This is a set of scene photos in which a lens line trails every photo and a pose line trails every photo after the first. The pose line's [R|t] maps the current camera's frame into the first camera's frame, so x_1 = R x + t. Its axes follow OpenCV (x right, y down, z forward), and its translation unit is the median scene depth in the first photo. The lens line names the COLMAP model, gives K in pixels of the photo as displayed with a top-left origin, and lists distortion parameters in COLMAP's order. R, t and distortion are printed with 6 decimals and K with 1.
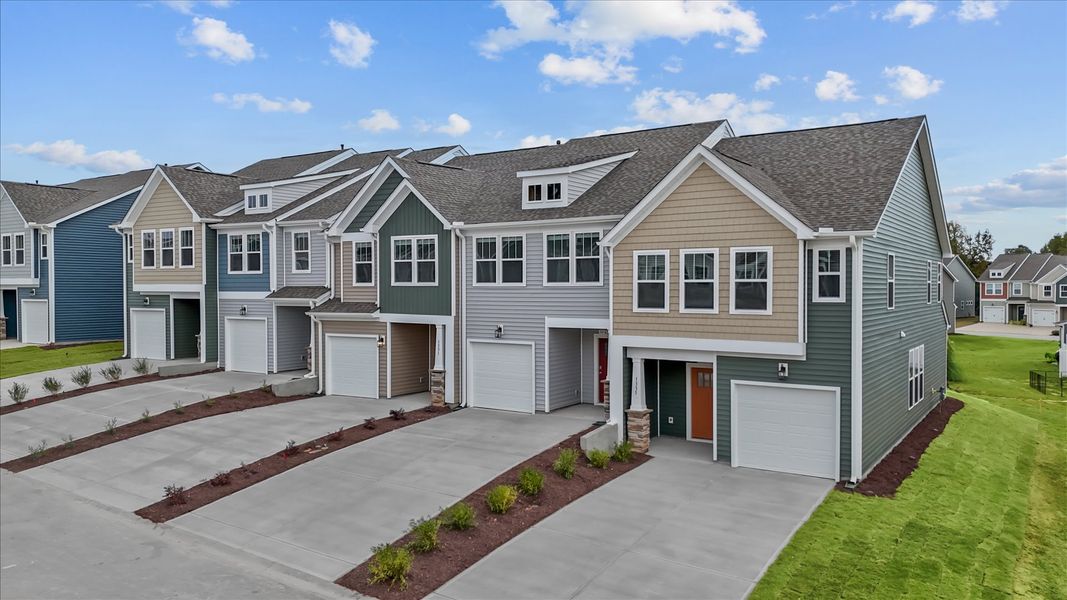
lens RADIAL K [[802.1, 0, 519.0], [0, 802.1, 297.0], [0, 0, 1]] dist [0.060136, -0.019314]
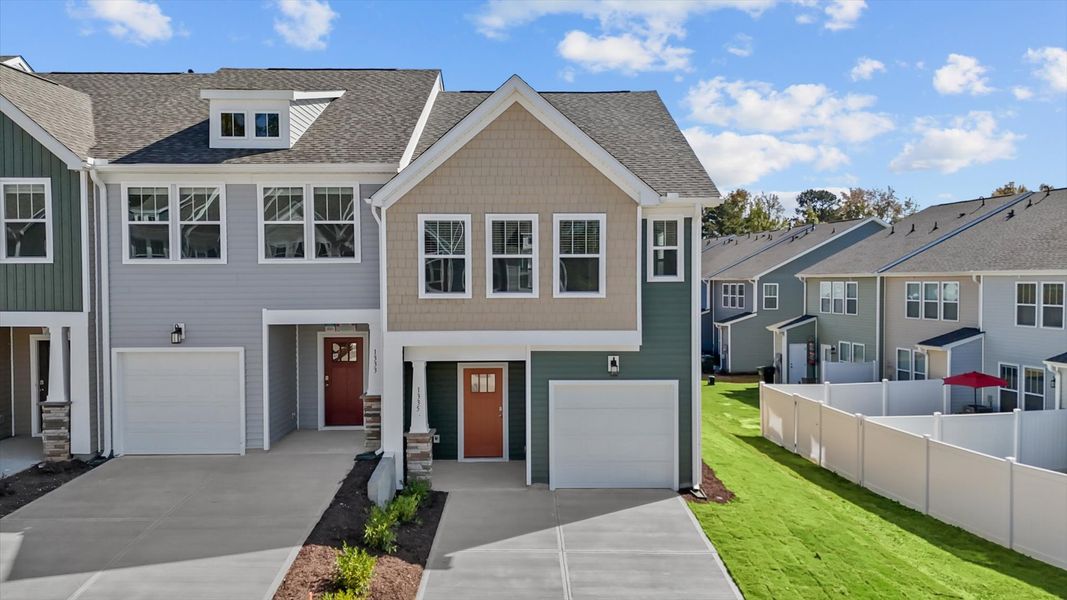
lens RADIAL K [[802.1, 0, 526.0], [0, 802.1, 296.4], [0, 0, 1]] dist [0.060136, -0.019314]
pose [[0.814262, -0.018485, 0.580203, -0.181573], [0.010458, 0.999798, 0.017176, 0.004772], [-0.580403, -0.007918, 0.814291, 0.316340]]
